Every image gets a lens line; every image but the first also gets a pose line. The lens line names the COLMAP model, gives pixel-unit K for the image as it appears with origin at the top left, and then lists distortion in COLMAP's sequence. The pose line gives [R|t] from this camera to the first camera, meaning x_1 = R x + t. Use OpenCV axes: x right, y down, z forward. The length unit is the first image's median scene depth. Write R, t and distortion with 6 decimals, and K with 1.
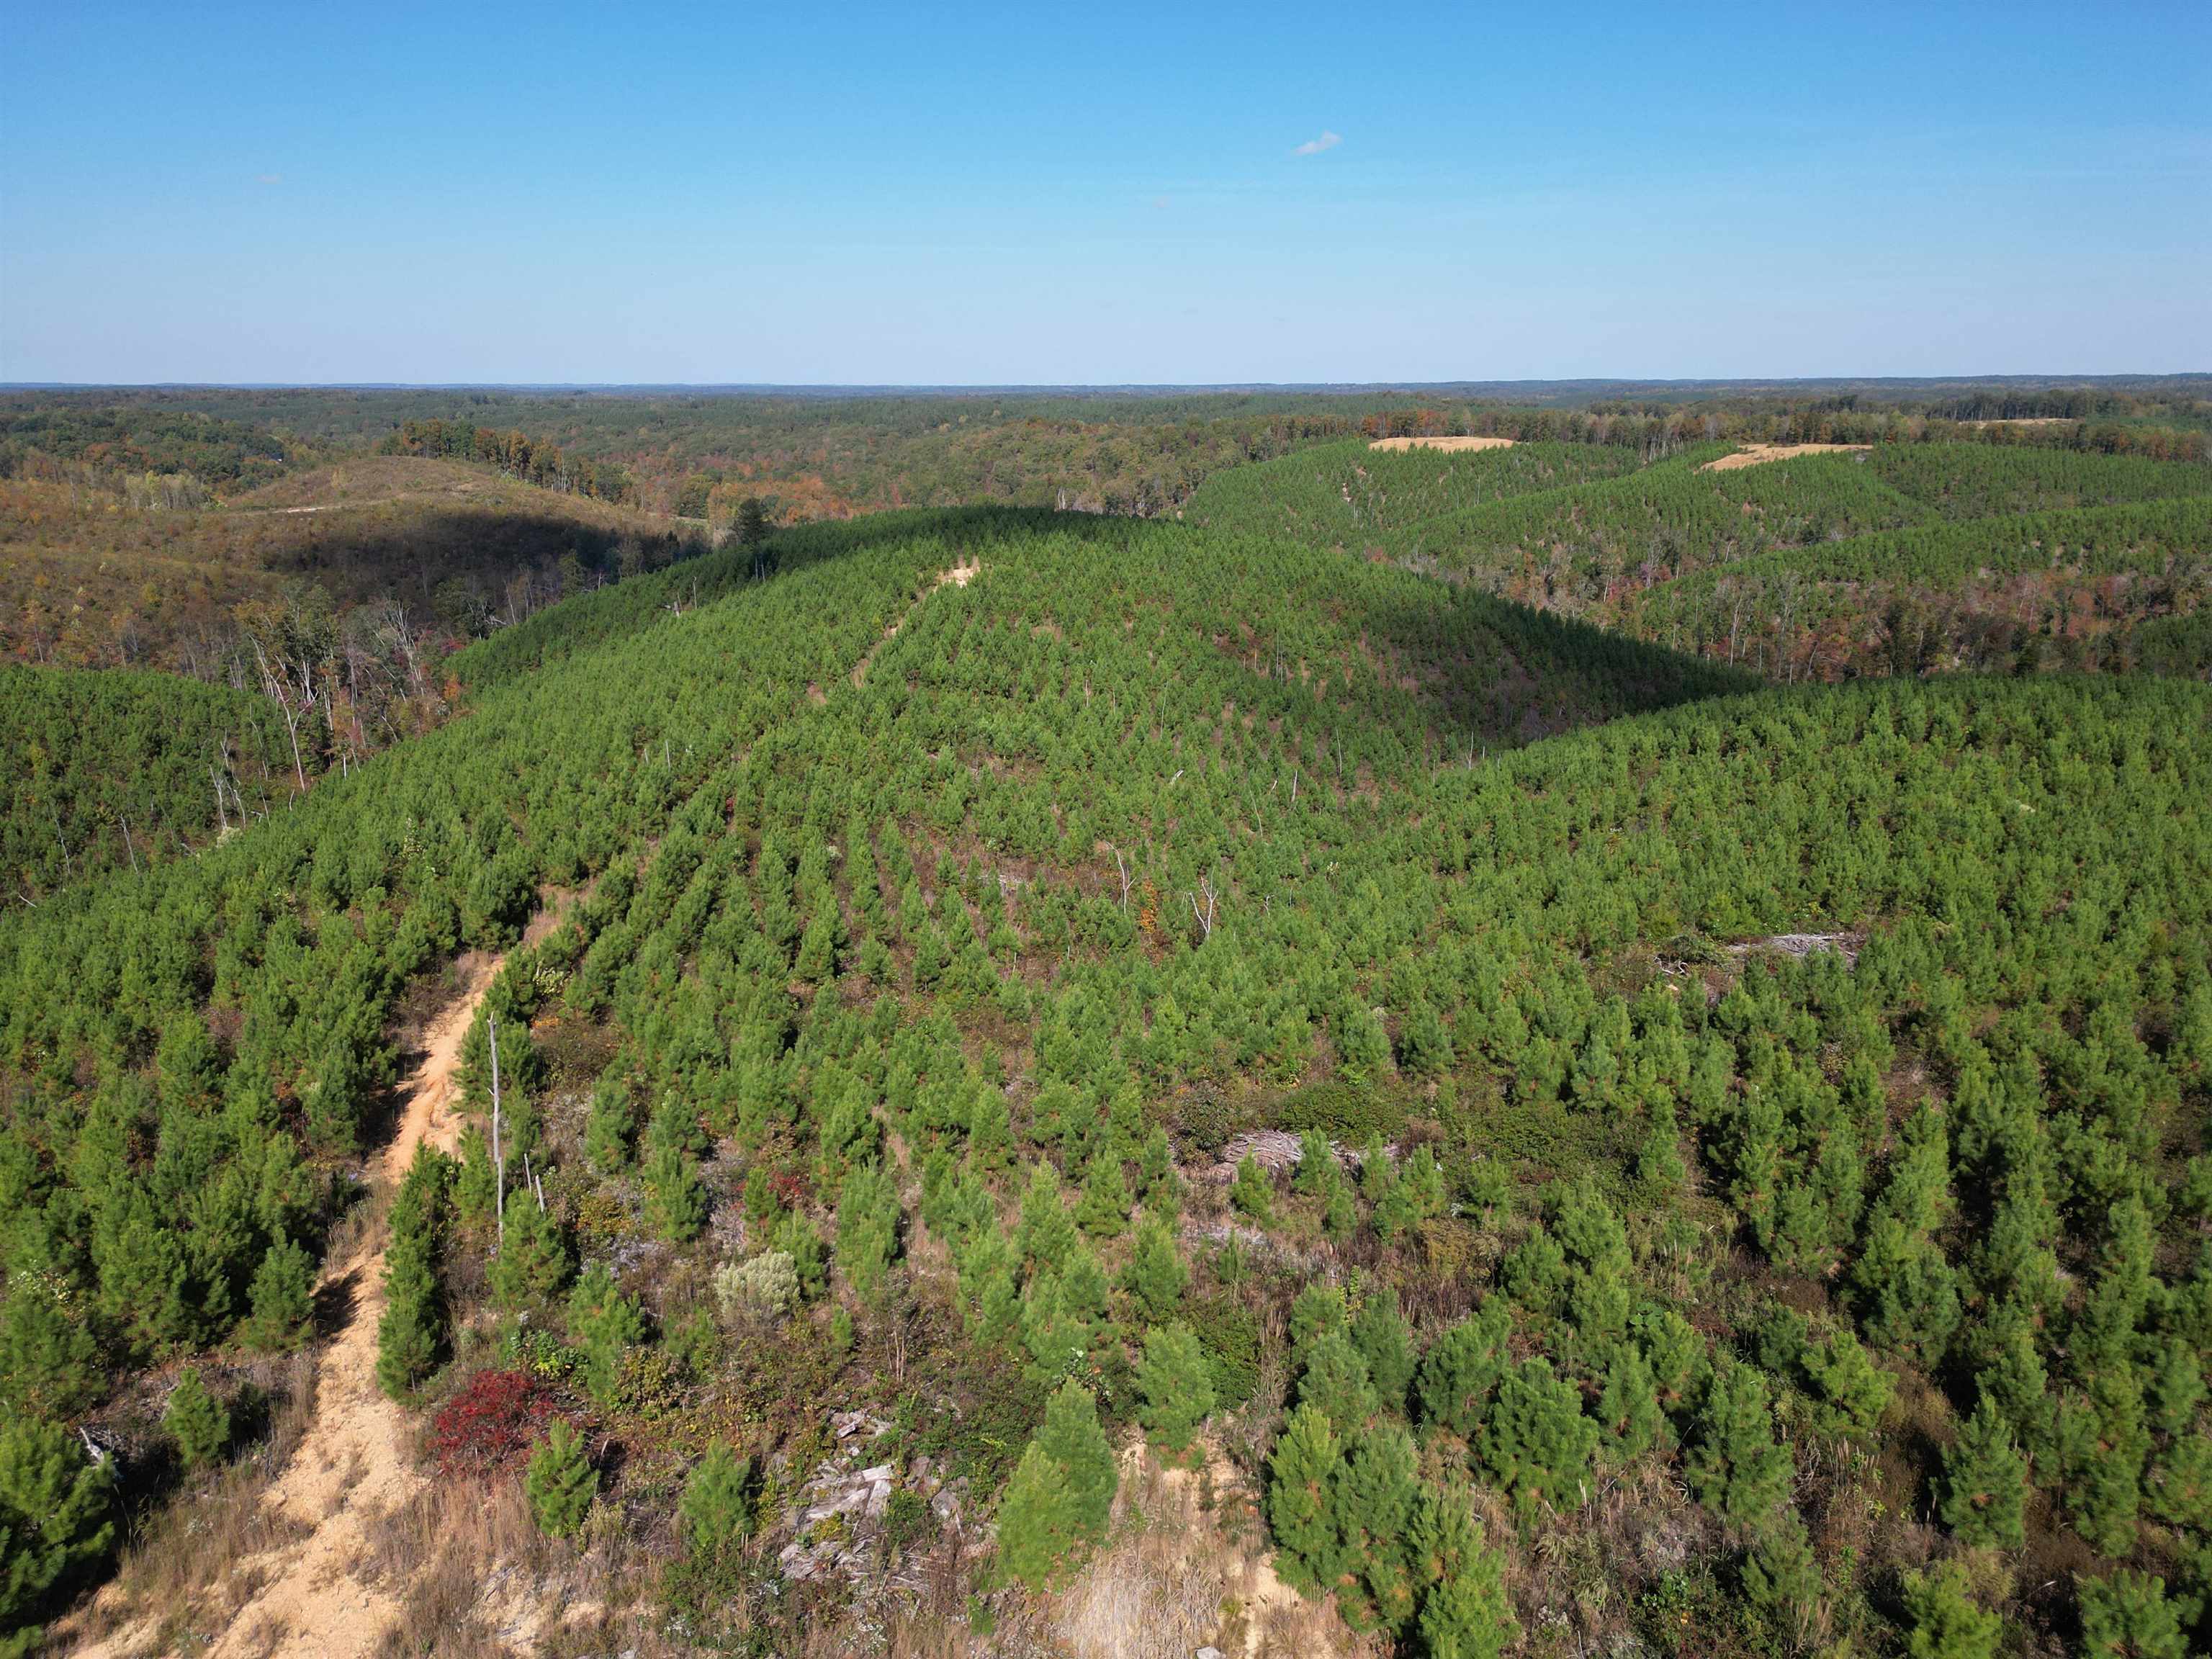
lens RADIAL K [[1552.6, 0, 1122.5], [0, 1552.6, 835.3], [0, 0, 1]] dist [0.086570, -0.083366]
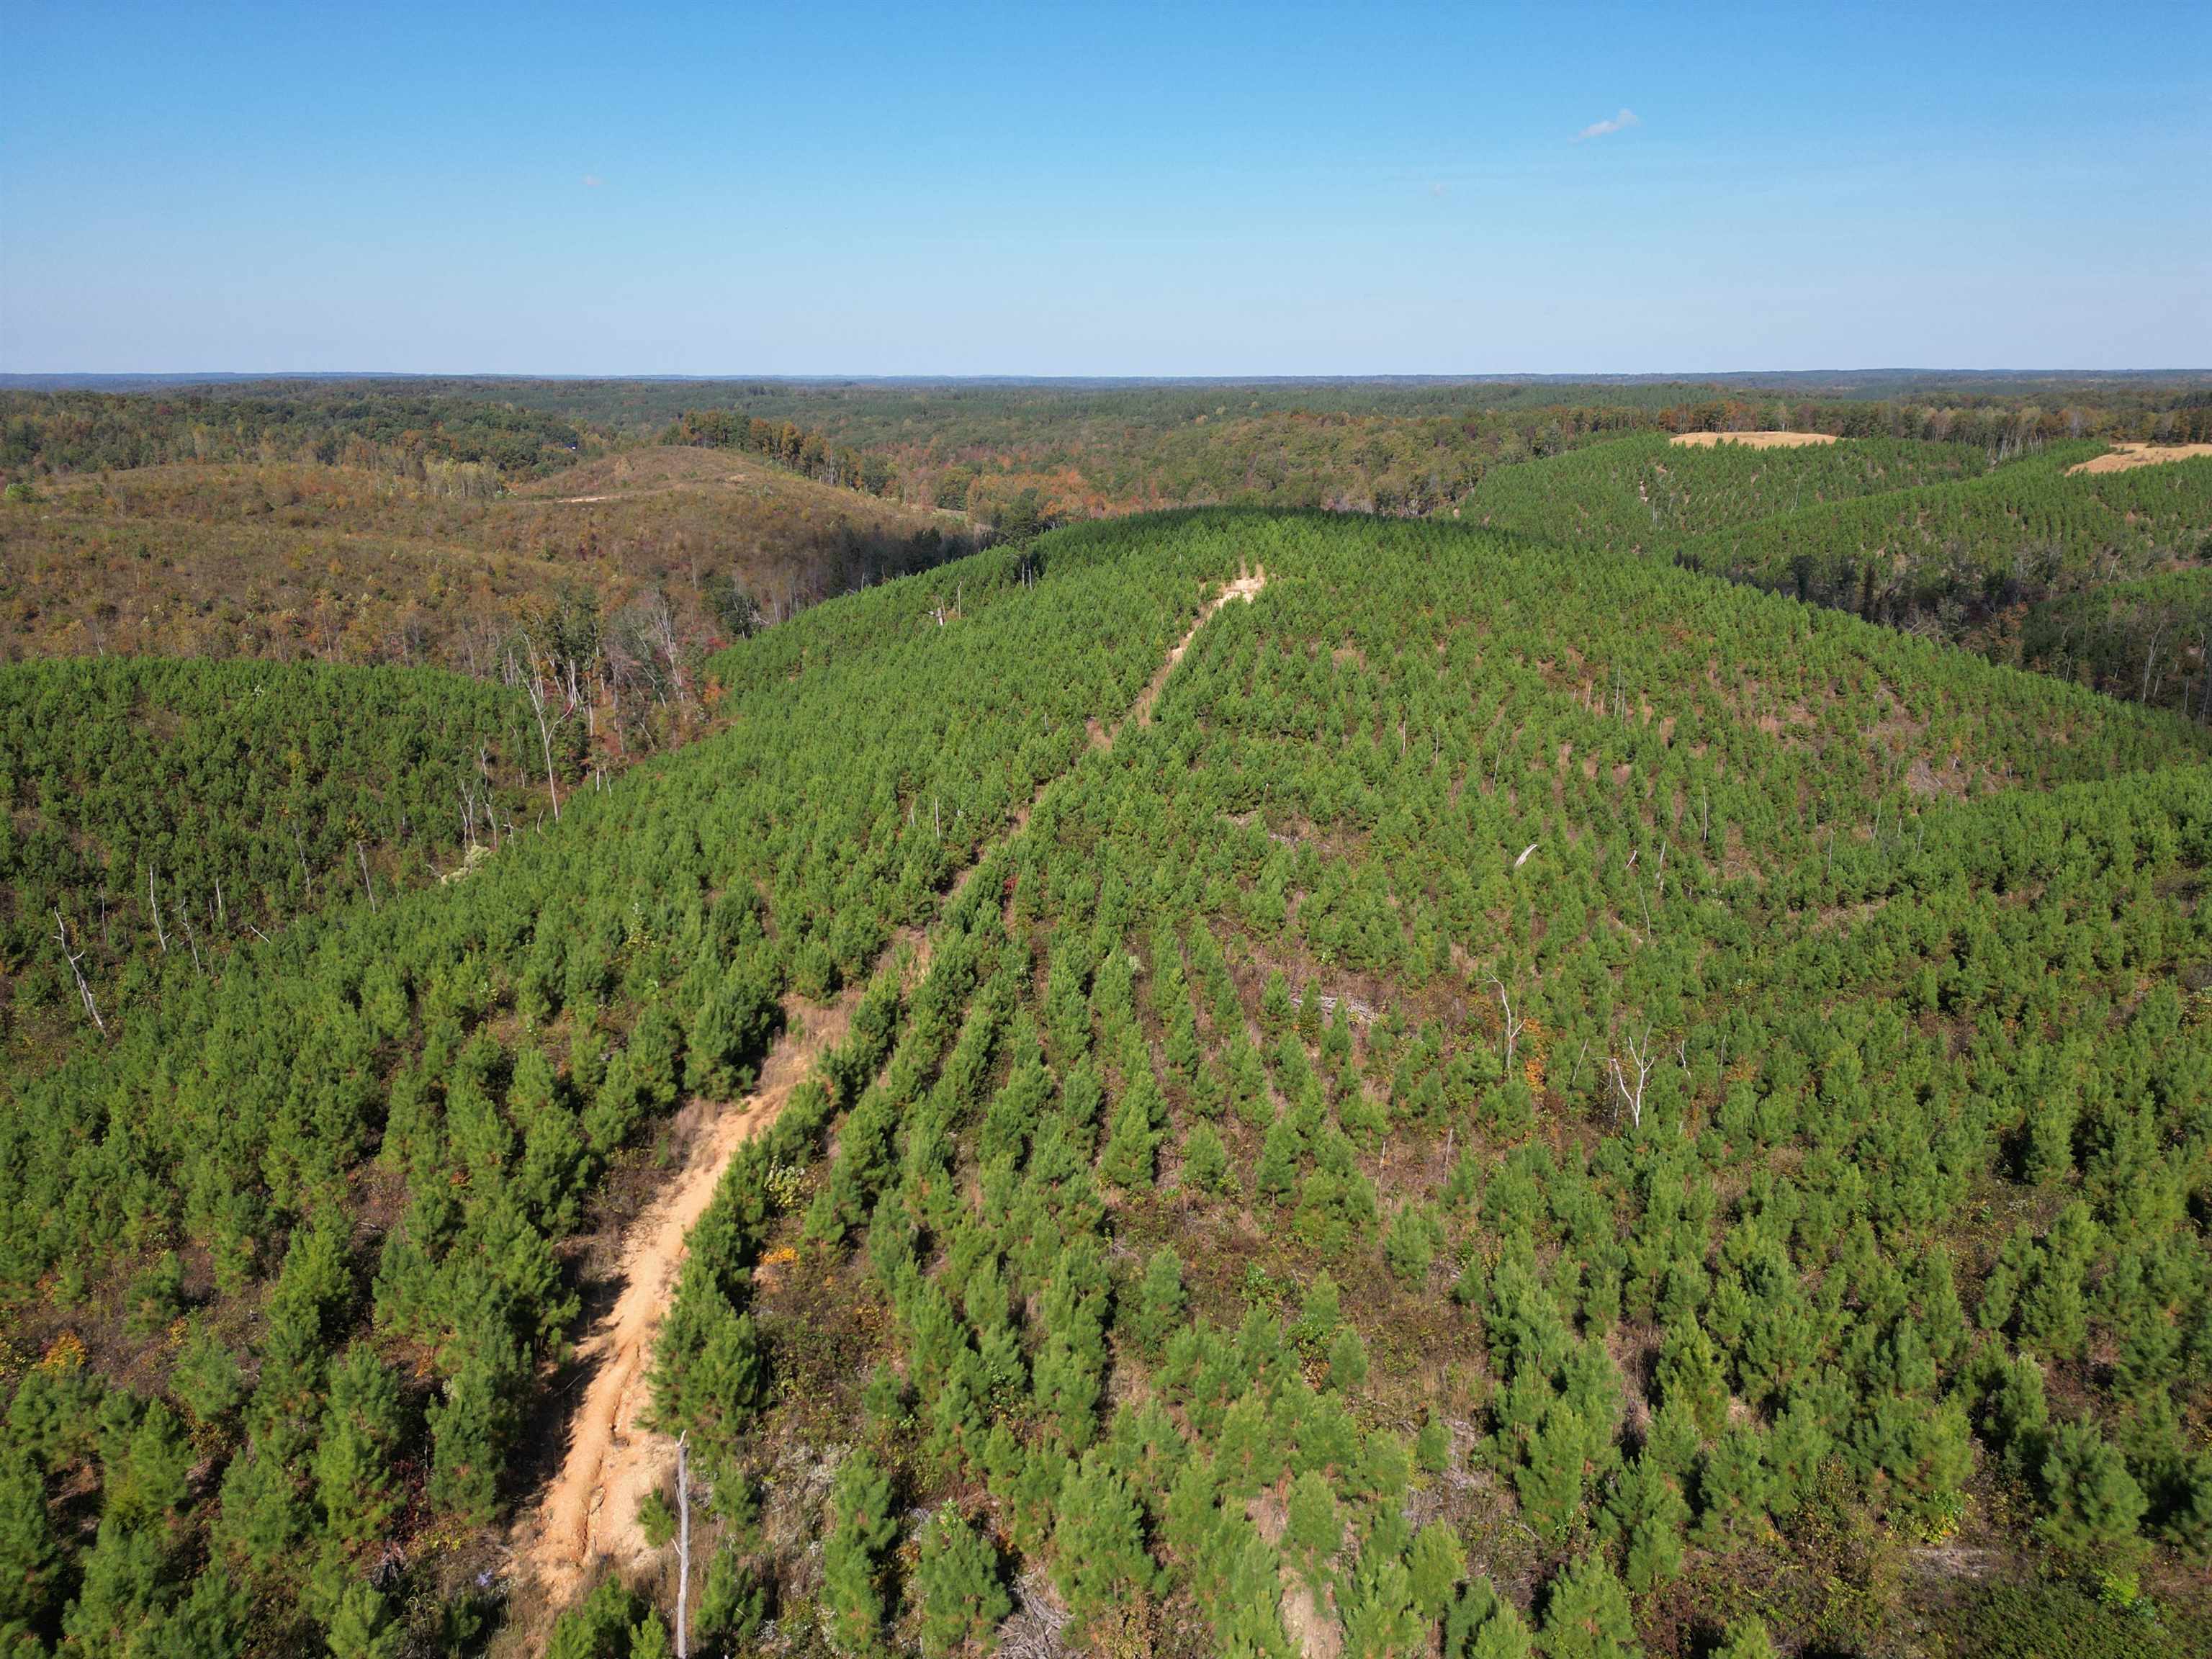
lens RADIAL K [[1552.6, 0, 1119.4], [0, 1552.6, 840.9], [0, 0, 1]] dist [0.086570, -0.083366]
pose [[0.987787, 0.047528, -0.148383, -0.020330], [-0.046270, 0.998858, 0.011918, -0.015791], [0.148780, -0.004906, 0.988858, 0.055426]]
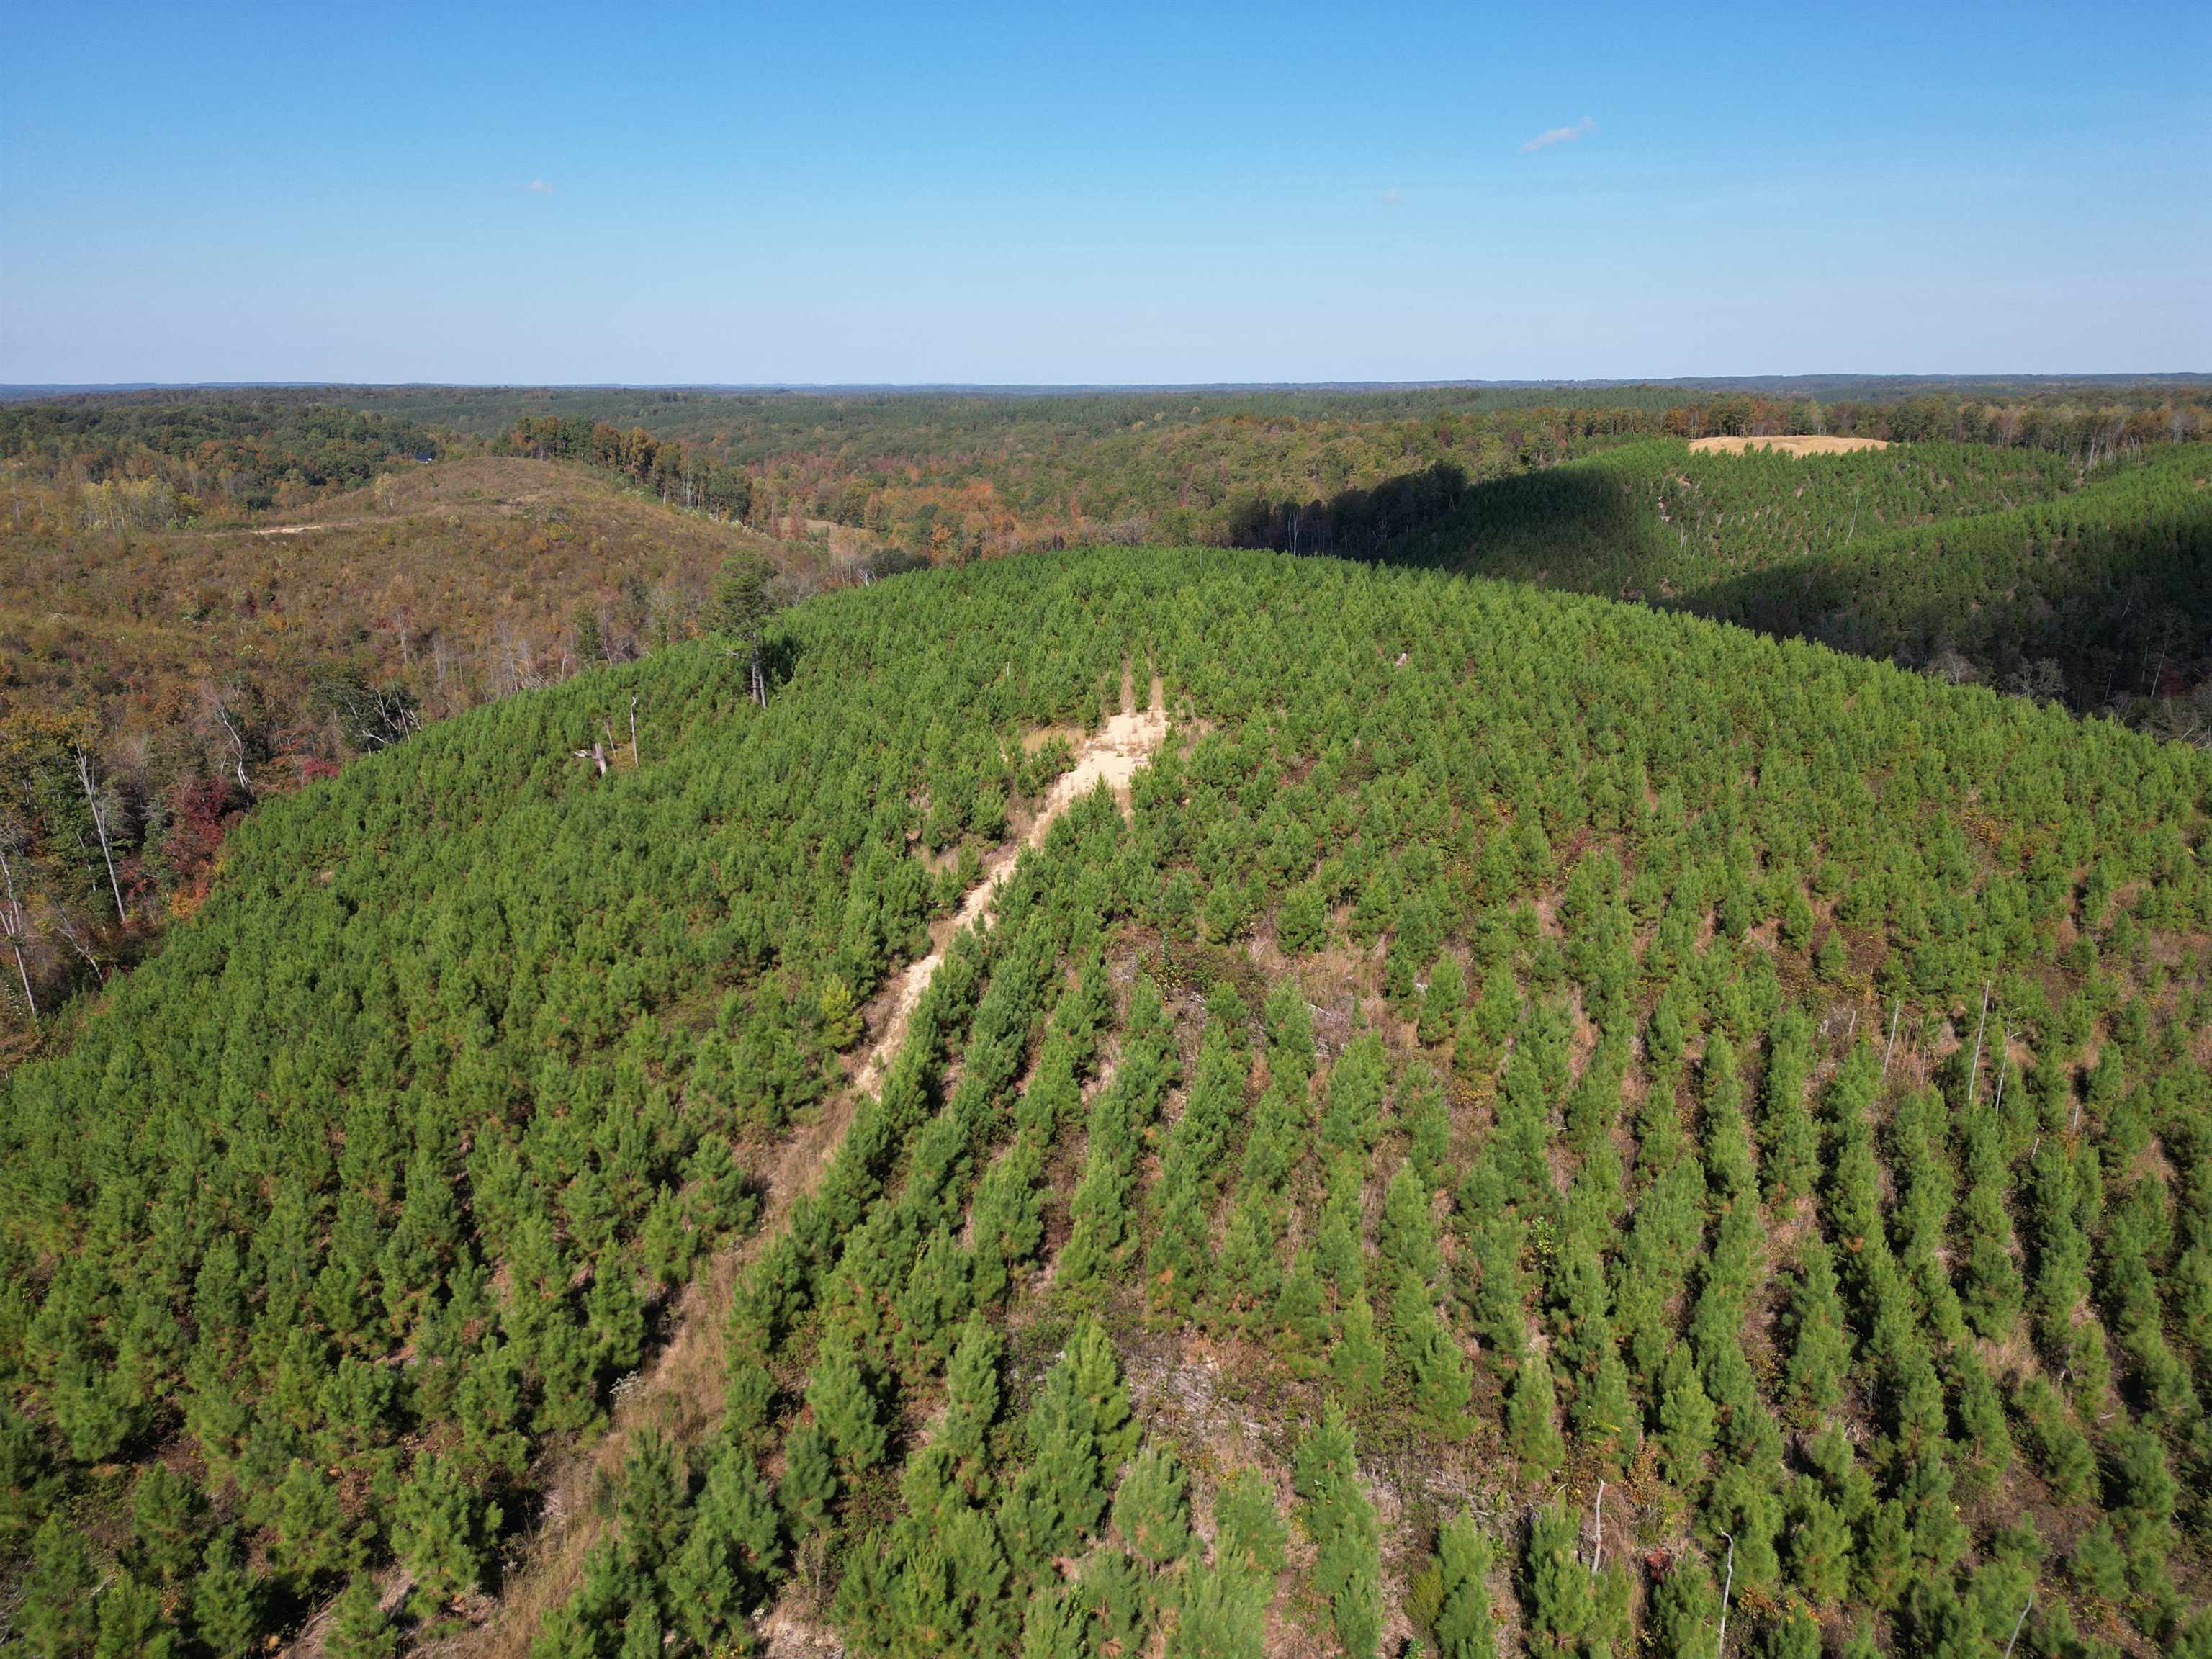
lens RADIAL K [[1552.6, 0, 1134.2], [0, 1552.6, 838.2], [0, 0, 1]] dist [0.086570, -0.083366]
pose [[0.993420, 0.032112, -0.109930, -0.029372], [-0.031865, 0.999484, 0.004002, -0.082169], [0.110002, -0.000473, 0.993931, 0.322230]]
